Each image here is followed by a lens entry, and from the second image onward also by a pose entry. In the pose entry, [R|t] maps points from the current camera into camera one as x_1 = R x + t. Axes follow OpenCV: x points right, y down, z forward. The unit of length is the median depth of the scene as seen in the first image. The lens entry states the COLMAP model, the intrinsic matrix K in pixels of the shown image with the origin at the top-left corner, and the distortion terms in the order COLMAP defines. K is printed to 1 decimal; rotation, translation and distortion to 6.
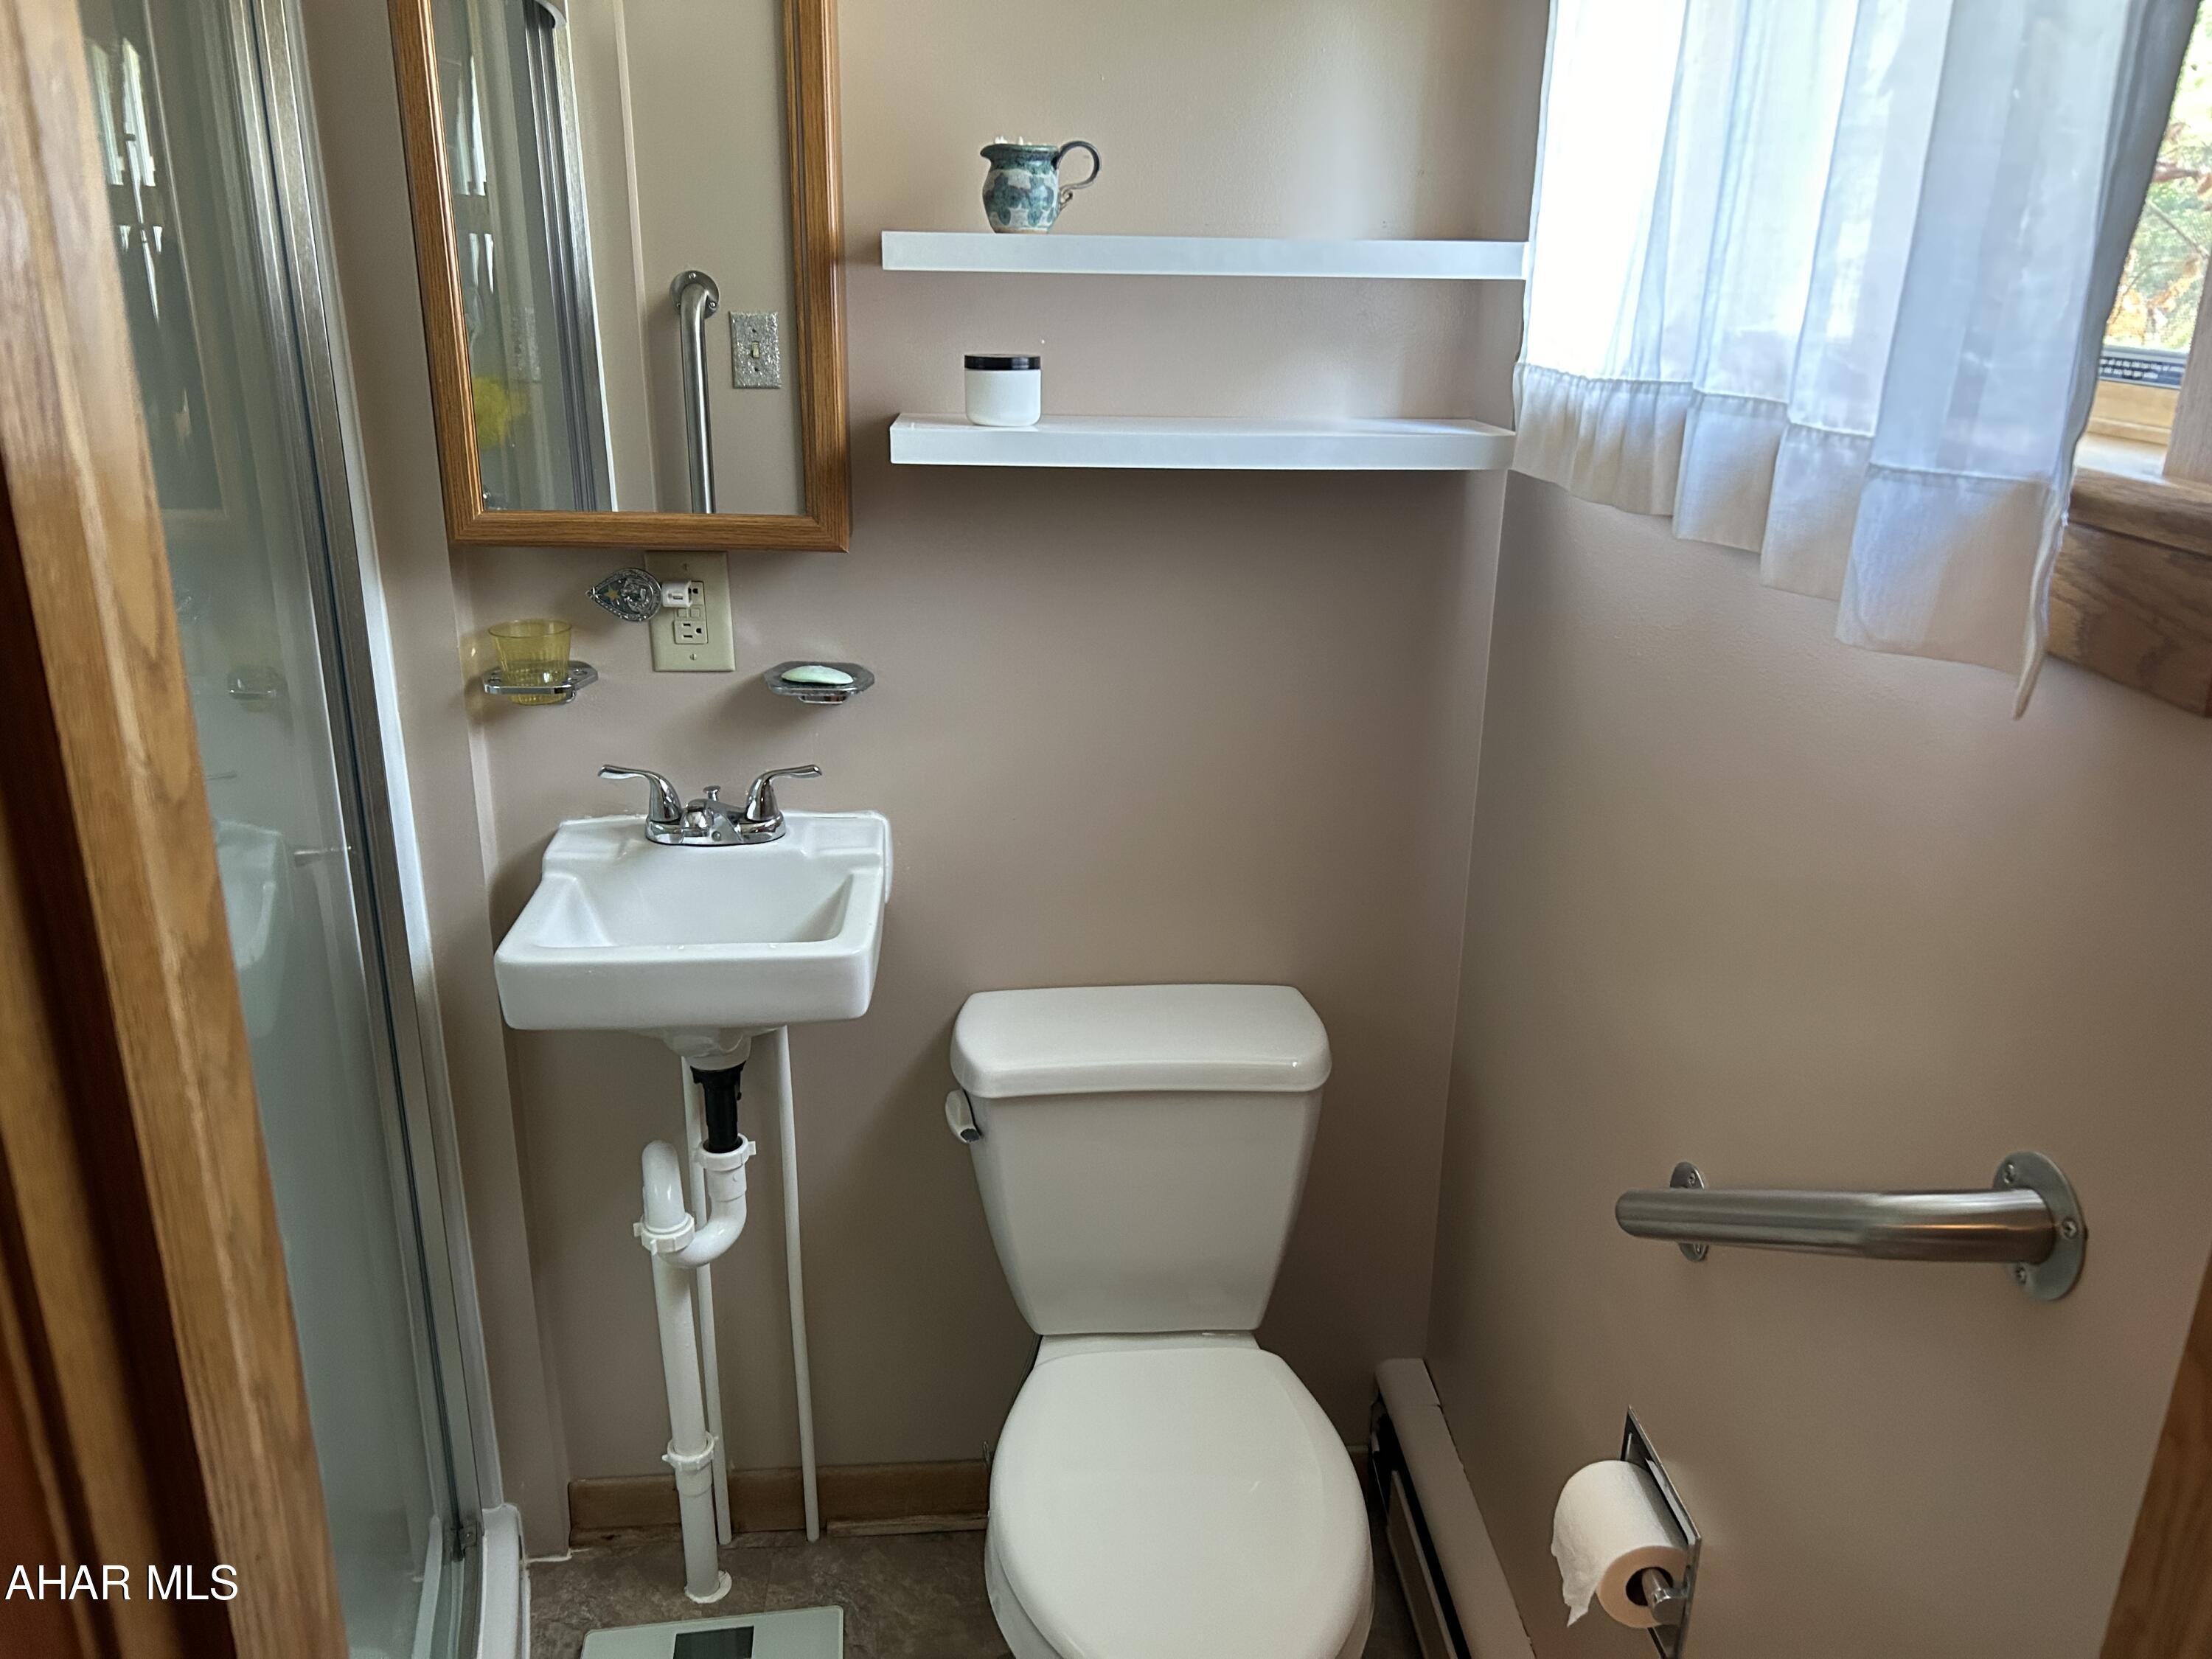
lens RADIAL K [[1664.2, 0, 1113.3], [0, 1664.2, 832.3], [0, 0, 1]] dist [0.032517, -0.025264]
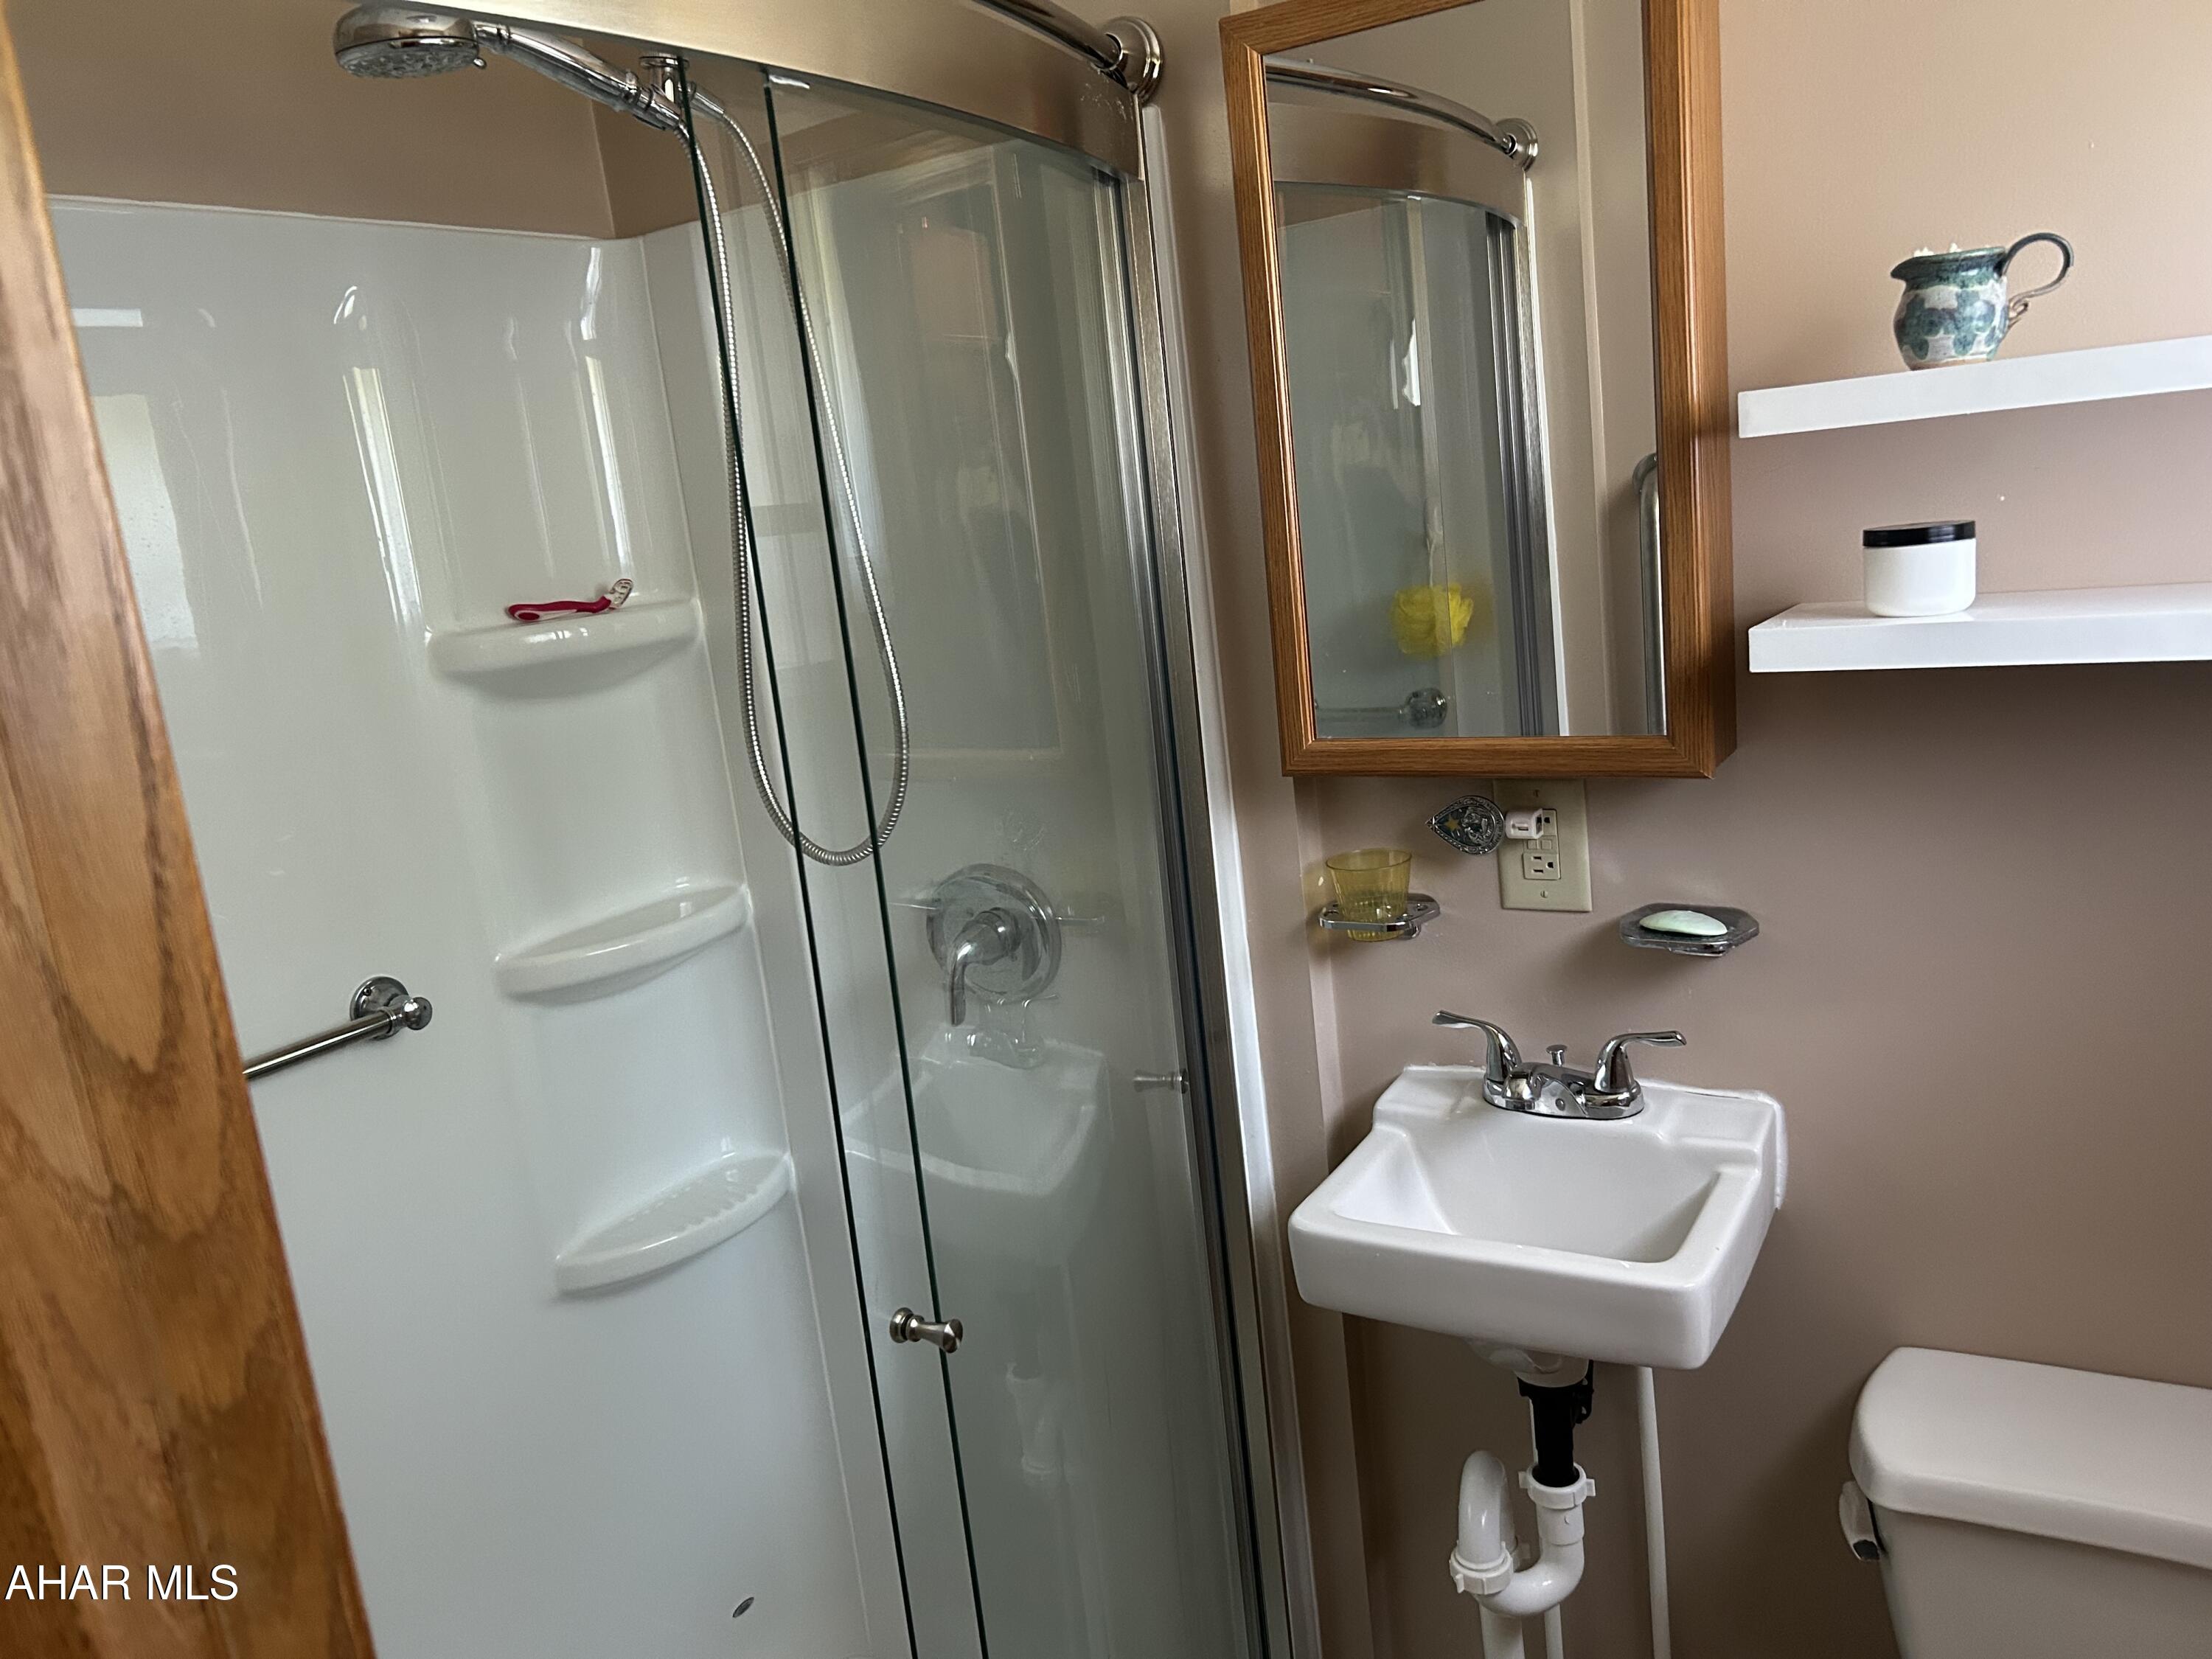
lens RADIAL K [[1664.2, 0, 1103.6], [0, 1664.2, 829.7], [0, 0, 1]] dist [0.032517, -0.025264]
pose [[0.801640, 0.015350, -0.597610, 0.085580], [-0.076977, 0.993999, -0.077727, -0.054444], [0.592831, 0.108311, 0.798010, 0.168828]]
